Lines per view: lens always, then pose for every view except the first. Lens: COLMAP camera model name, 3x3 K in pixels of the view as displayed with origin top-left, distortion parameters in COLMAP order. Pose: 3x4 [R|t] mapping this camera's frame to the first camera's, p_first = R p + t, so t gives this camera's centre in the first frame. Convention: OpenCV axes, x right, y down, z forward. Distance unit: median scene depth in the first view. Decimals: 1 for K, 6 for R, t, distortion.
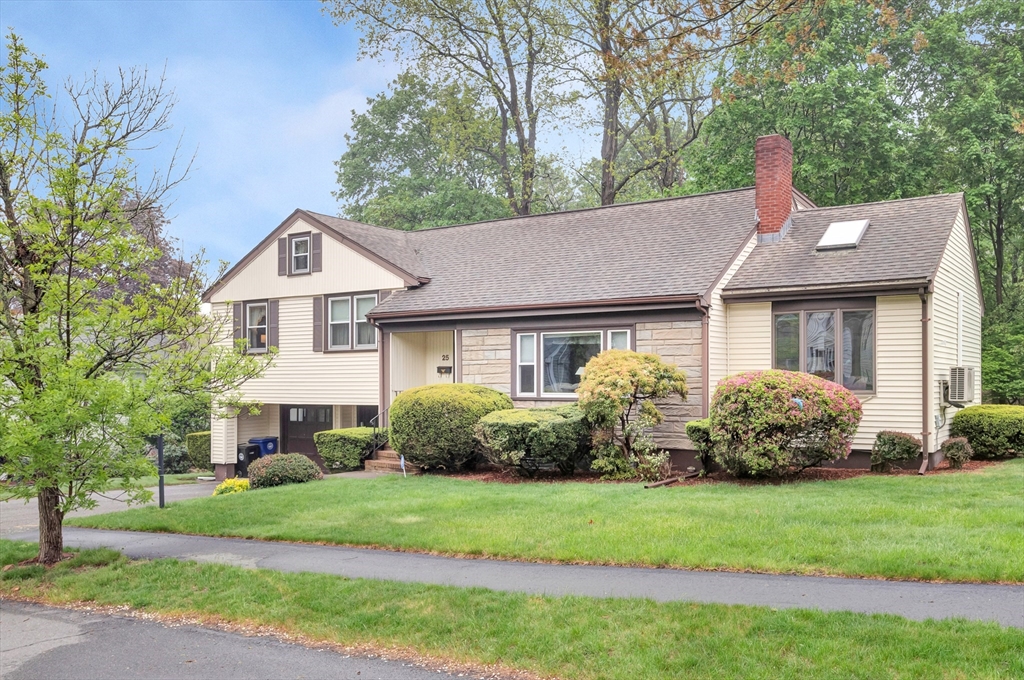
lens RADIAL K [[901.3, 0, 511.8], [0, 901.3, 378.1], [0, 0, 1]] dist [-0.019166, -0.006139]
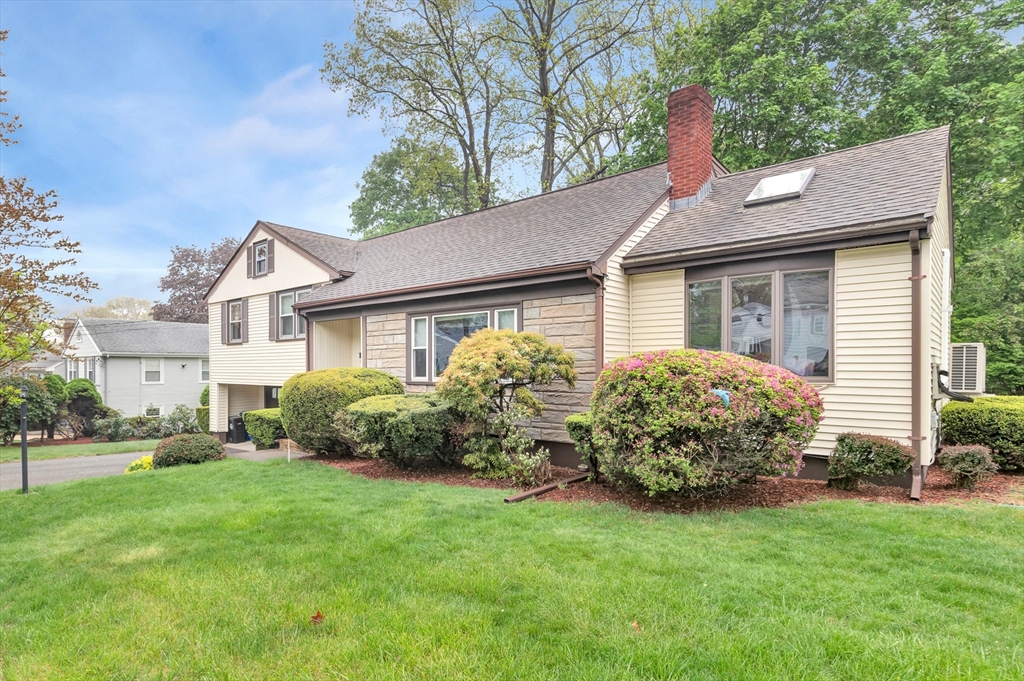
lens RADIAL K [[367.6, 0, 511.5], [0, 367.6, 370.1], [0, 0, 1]] dist [0.001044, 0.000036]
pose [[0.981634, 0.001352, -0.190771, 0.198351], [0.000239, 0.999965, 0.008317, 0.005485], [0.190775, -0.008209, 0.981599, 0.641240]]
